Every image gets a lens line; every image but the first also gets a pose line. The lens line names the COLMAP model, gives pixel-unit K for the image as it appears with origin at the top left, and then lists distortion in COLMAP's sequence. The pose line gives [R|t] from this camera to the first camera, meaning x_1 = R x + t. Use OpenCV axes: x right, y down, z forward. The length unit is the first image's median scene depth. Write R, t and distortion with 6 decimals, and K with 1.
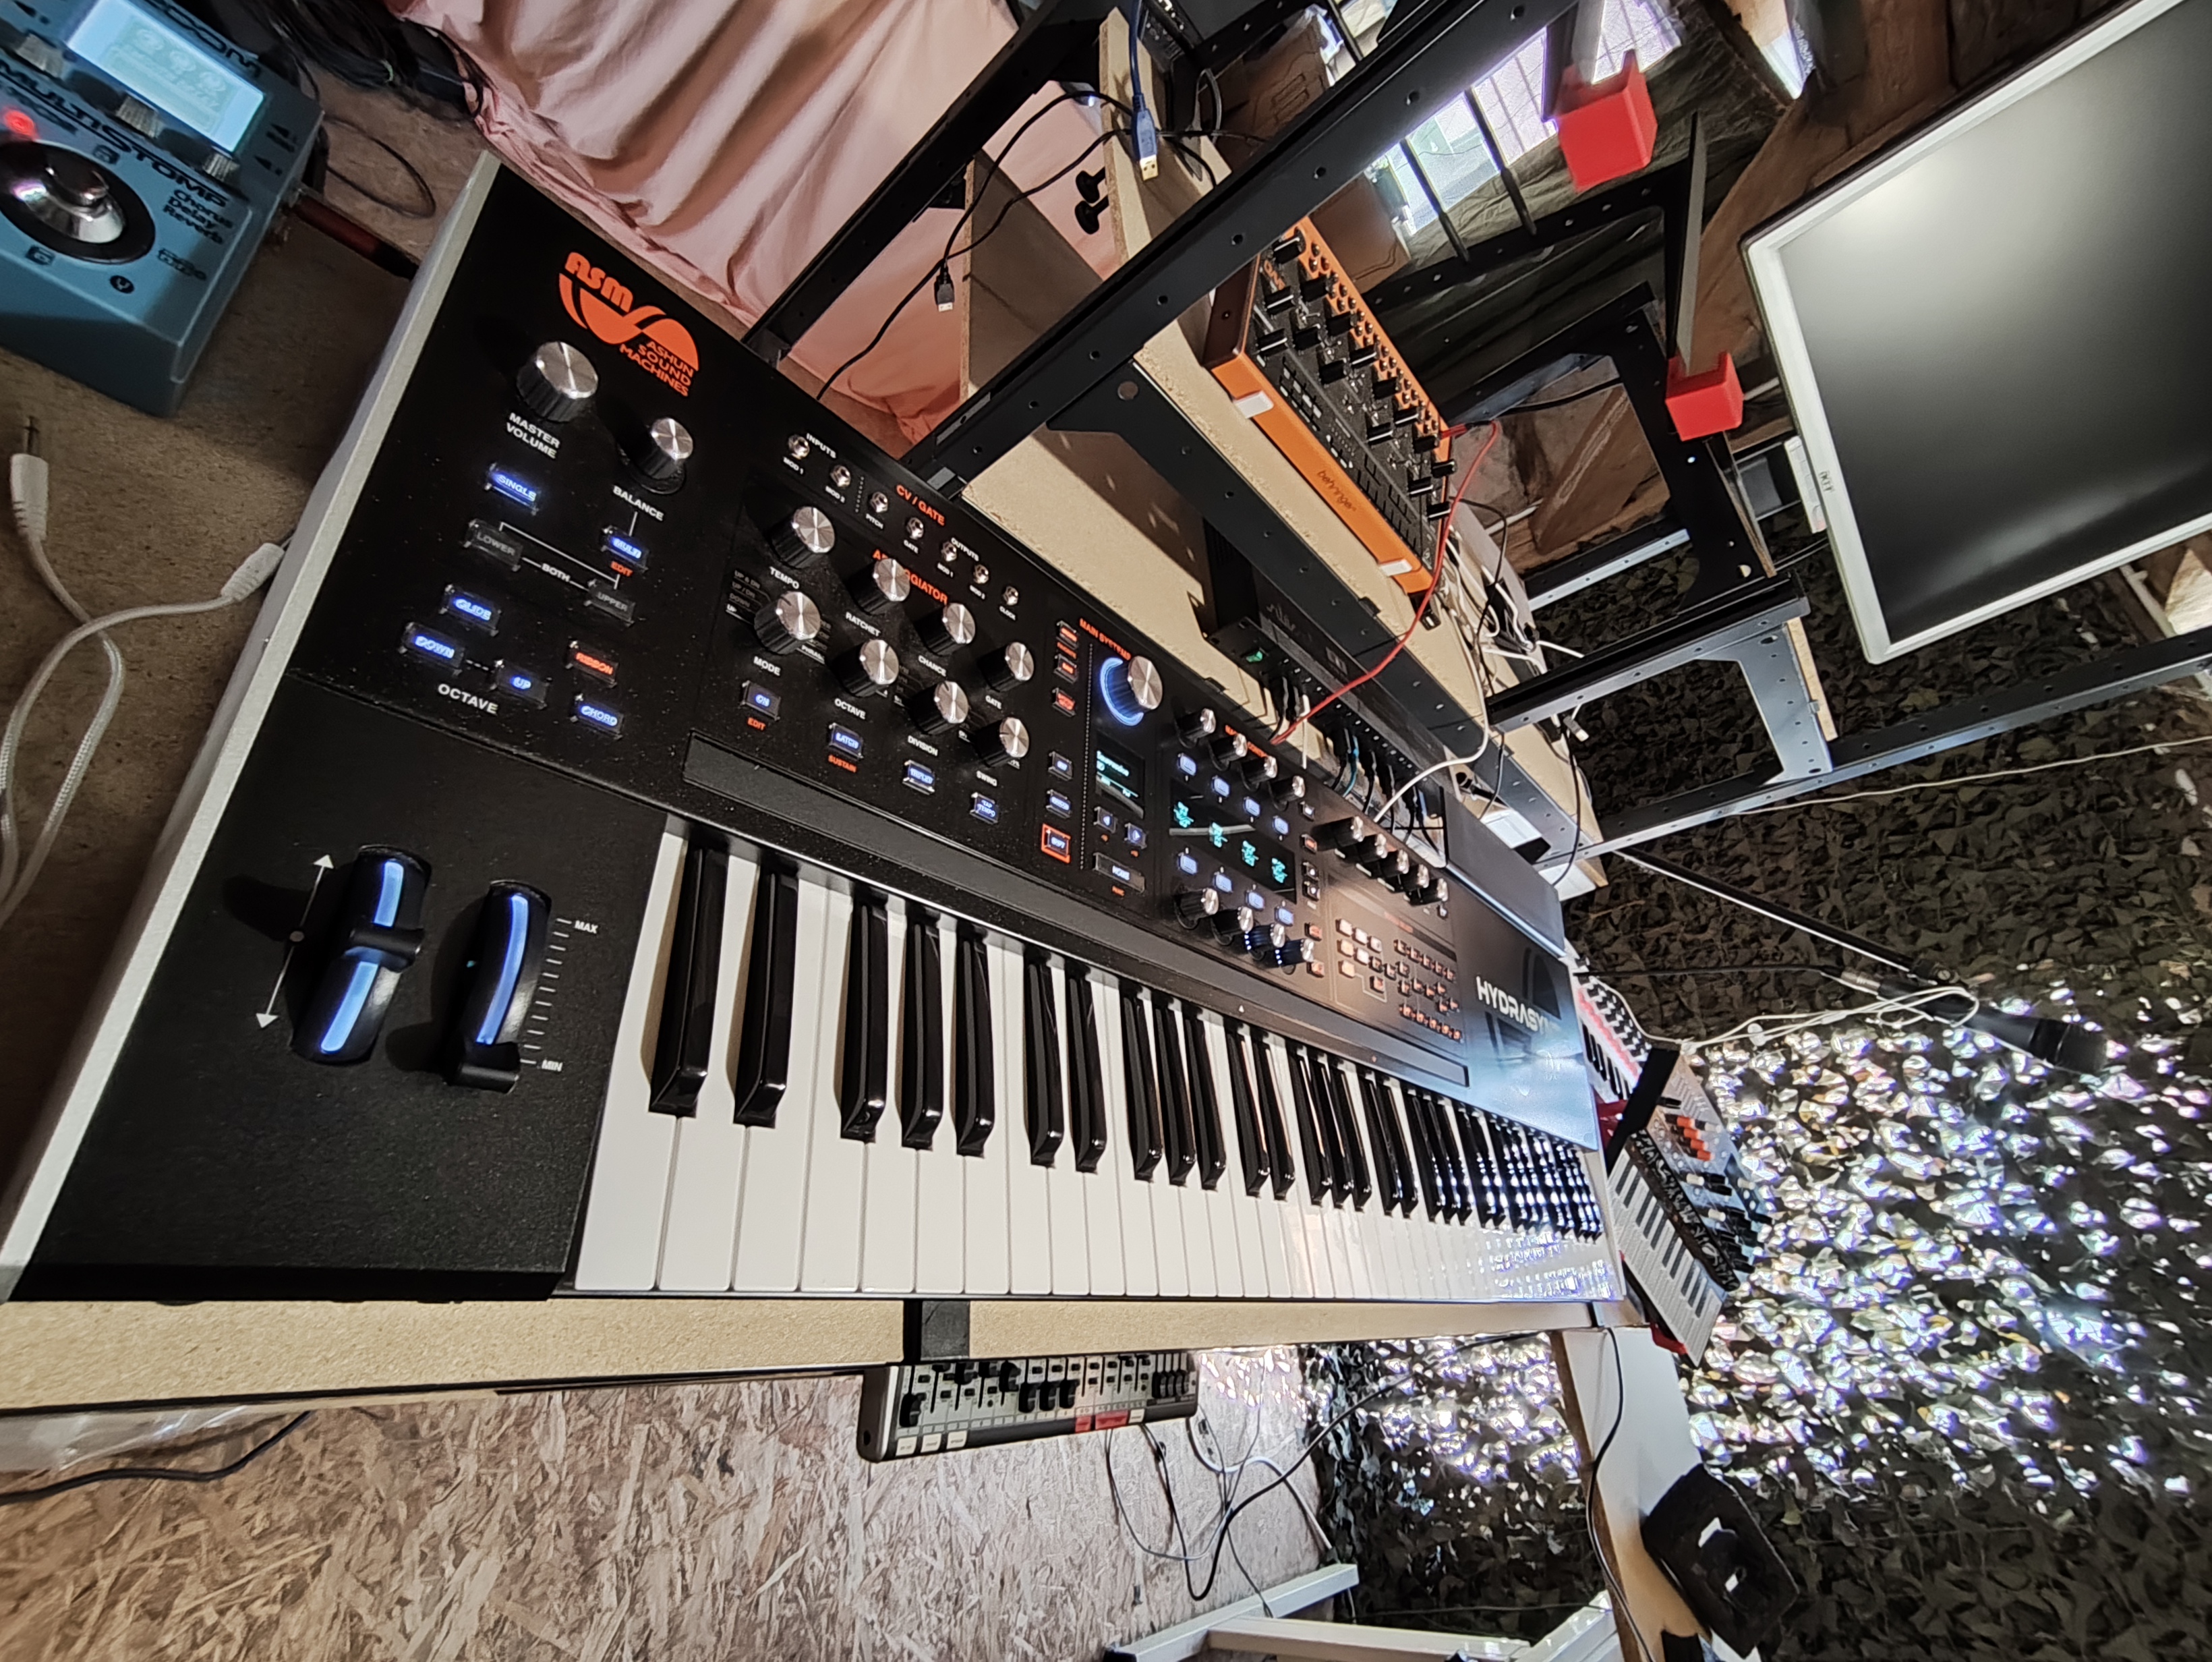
lens RADIAL K [[975.7, 0, 1065.6], [0, 975.7, 835.5], [0, 0, 1]] dist [-0.011171, 0.008791]
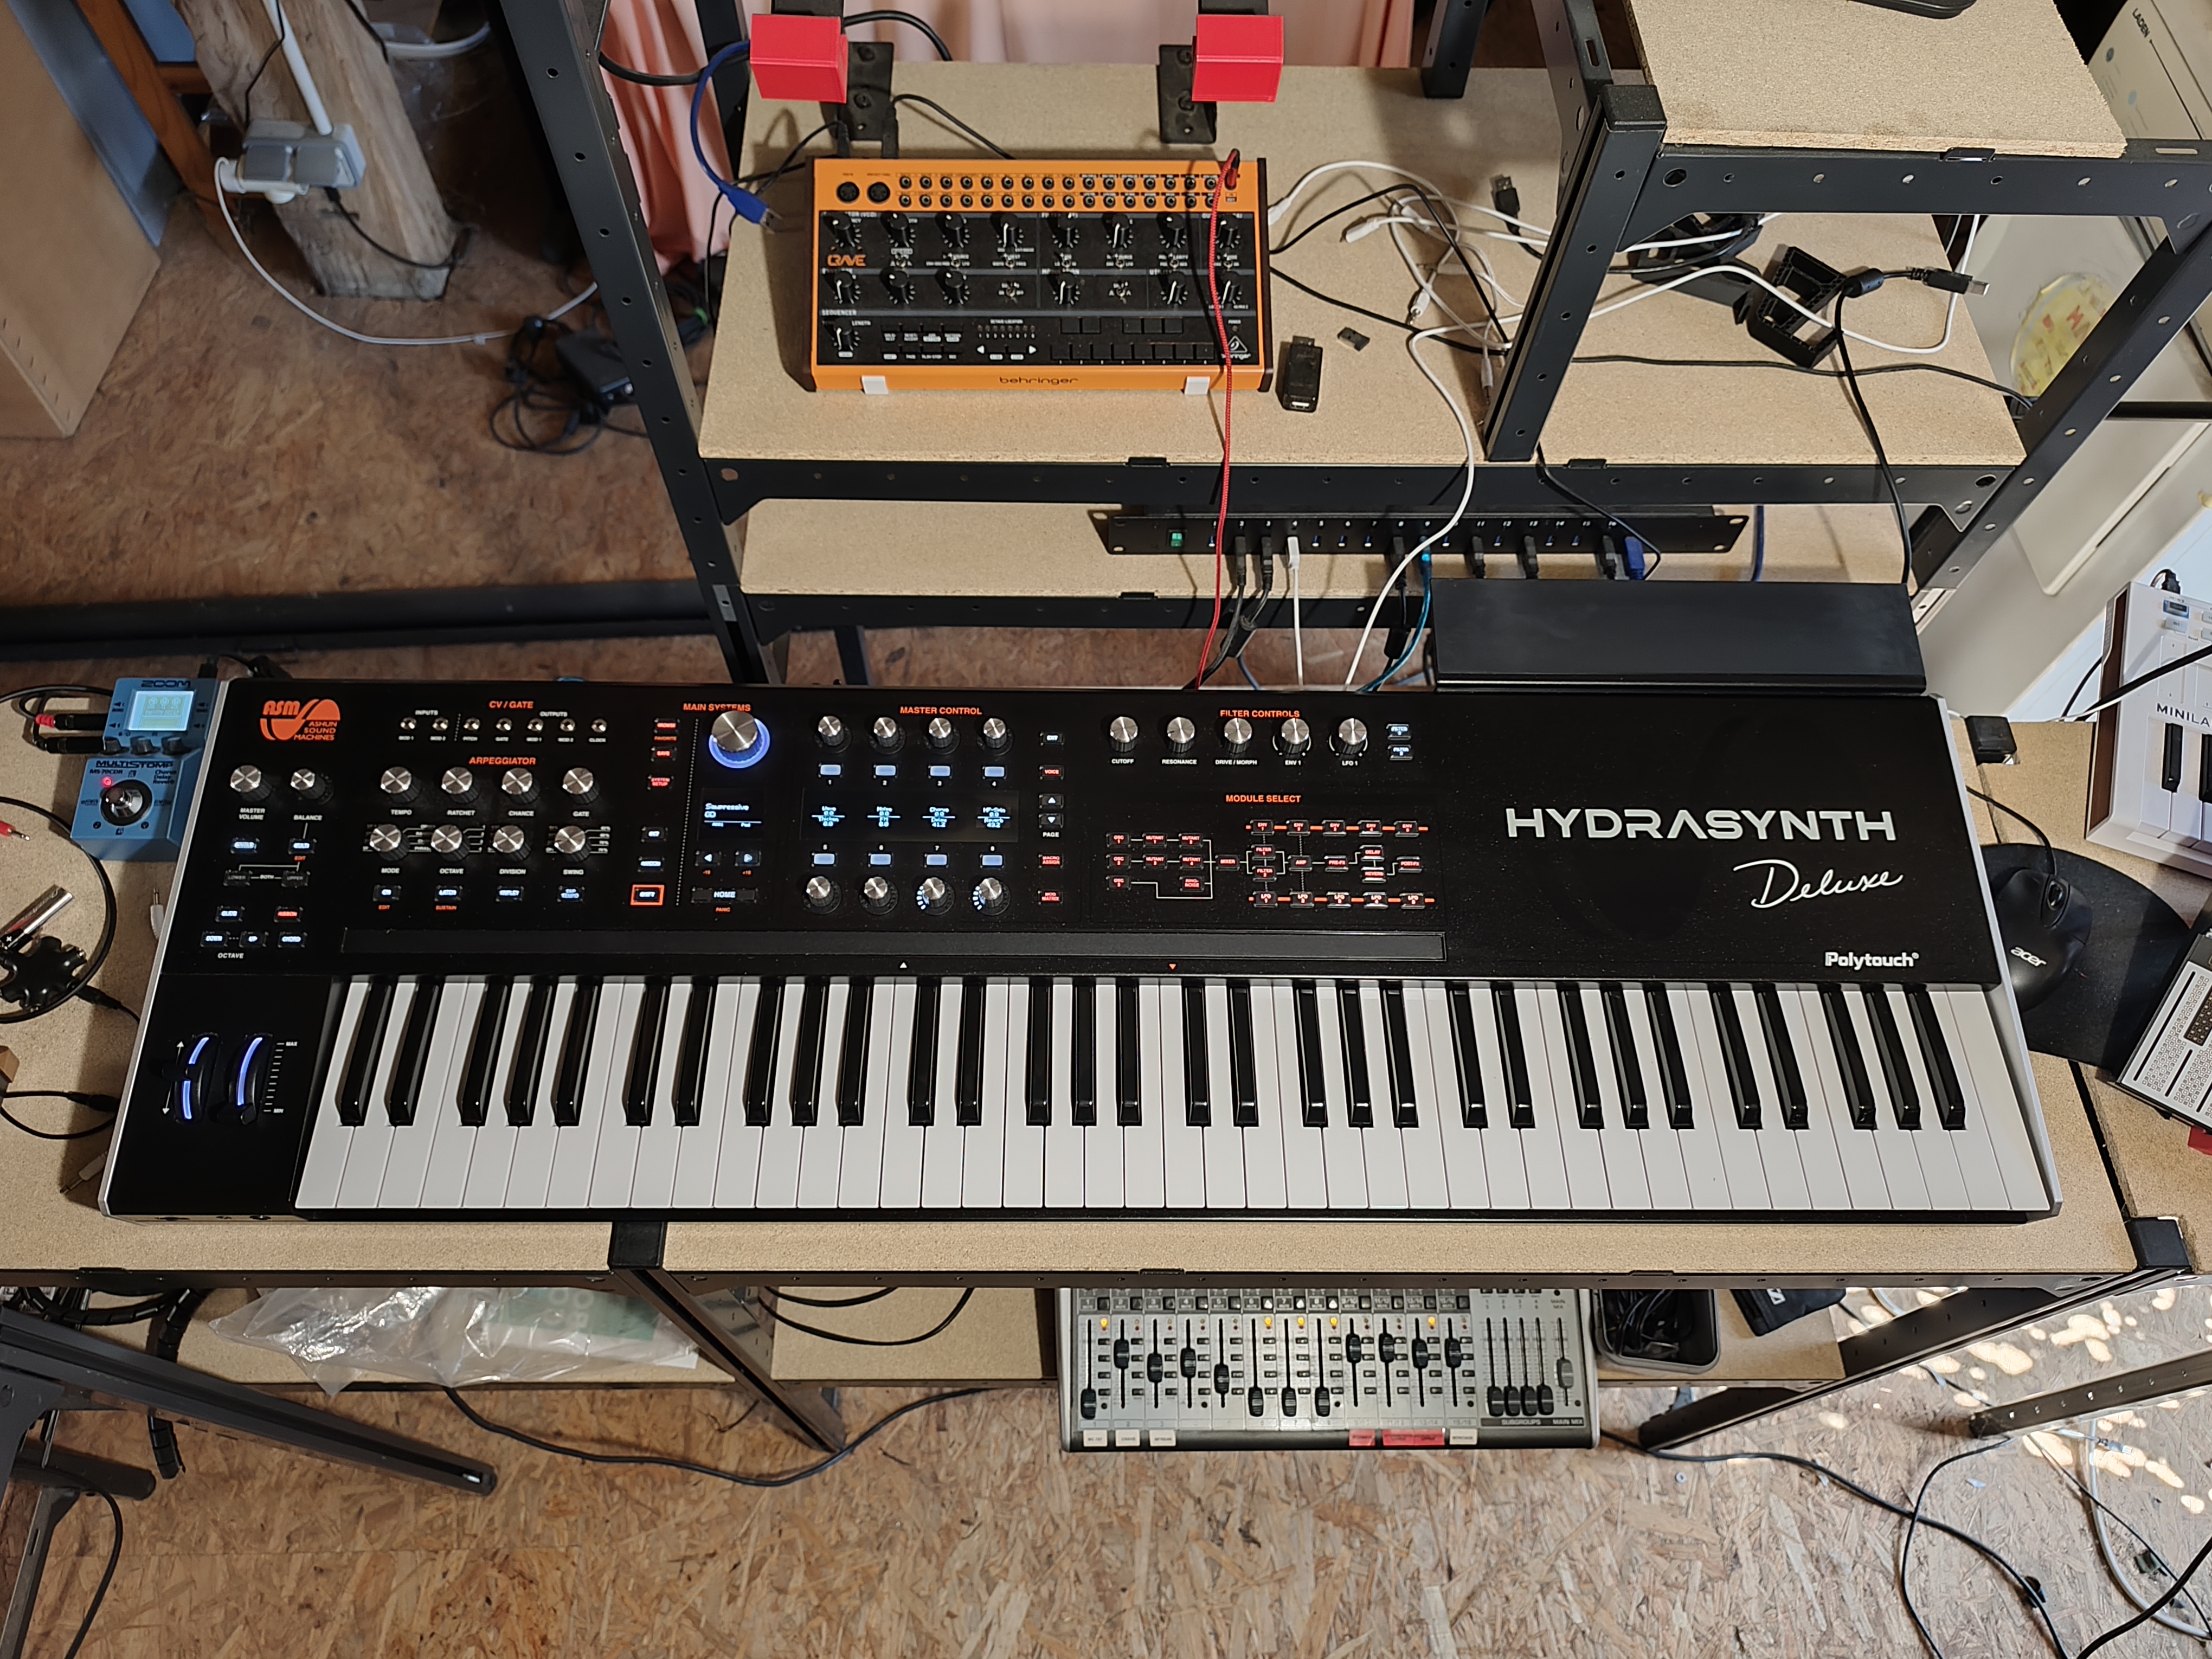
lens RADIAL K [[1470.7, 0, 1111.3], [0, 1470.7, 855.5], [0, 0, 1]] dist [0.003673, -0.004828]
pose [[0.684095, -0.303904, -0.663066, 0.838494], [0.321027, 0.941731, -0.100417, 0.171705], [0.654947, -0.144167, 0.741795, -0.031873]]
